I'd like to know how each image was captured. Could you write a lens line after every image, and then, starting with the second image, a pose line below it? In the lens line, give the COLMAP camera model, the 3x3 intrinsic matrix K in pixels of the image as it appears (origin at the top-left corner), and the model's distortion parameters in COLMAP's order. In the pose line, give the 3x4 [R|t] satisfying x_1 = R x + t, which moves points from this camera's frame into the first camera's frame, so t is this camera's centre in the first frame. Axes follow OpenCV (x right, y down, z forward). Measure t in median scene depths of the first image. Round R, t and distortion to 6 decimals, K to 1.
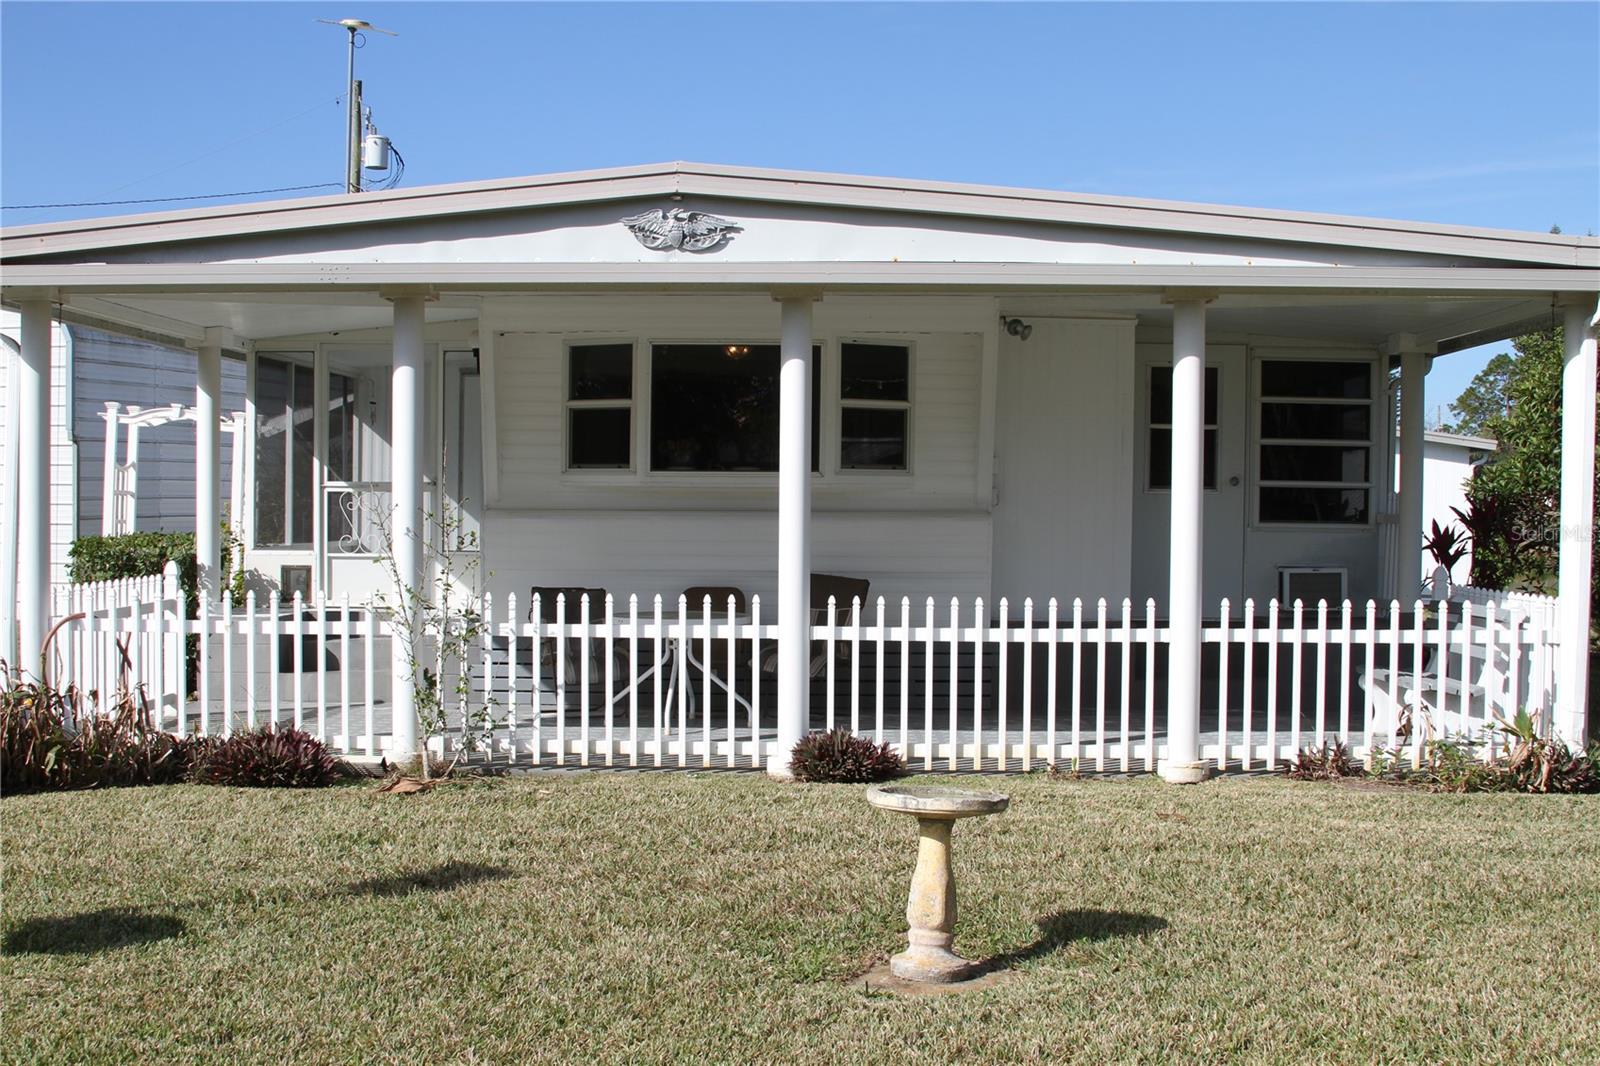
lens RADIAL K [[2061.1, 0, 800.6], [0, 2061.1, 528.4], [0, 0, 1]] dist [-0.140262, 0.000000]
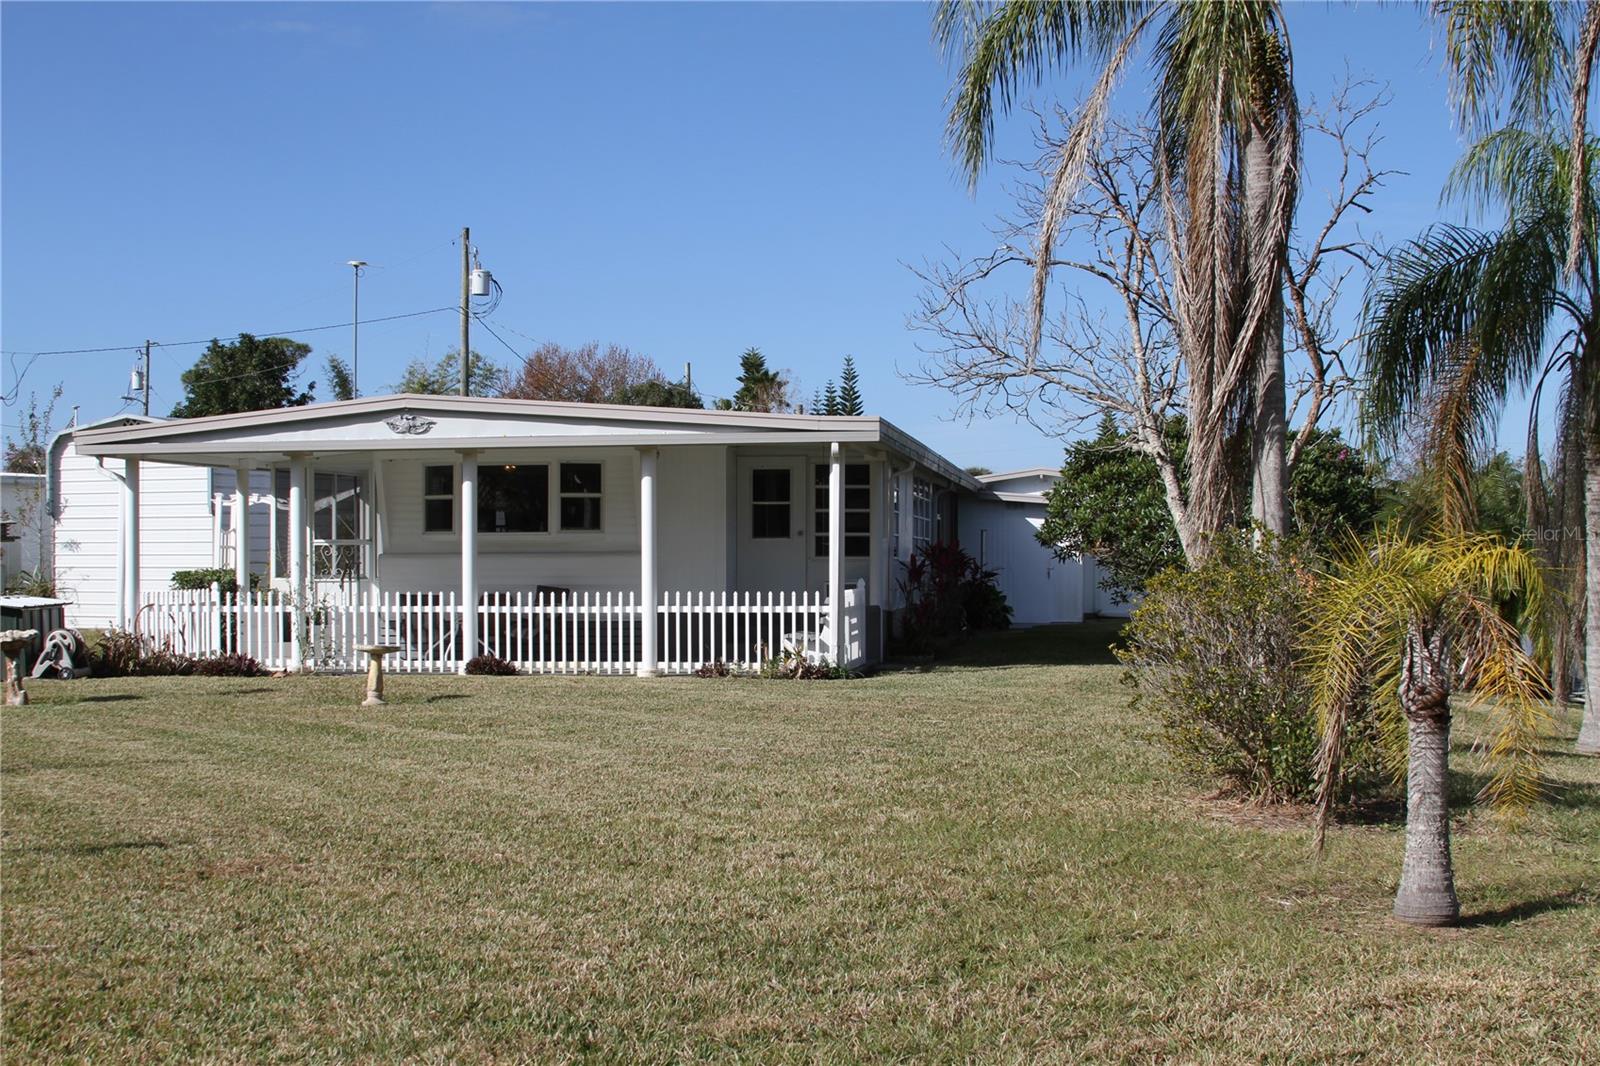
lens RADIAL K [[2061.1, 0, 799.6], [0, 2061.1, 536.7], [0, 0, 1]] dist [-0.140262, 0.000000]
pose [[0.992626, -0.012770, -0.120543, 0.593013], [0.010481, 0.999753, -0.019606, 0.020645], [0.120764, 0.018198, 0.992514, -1.071098]]
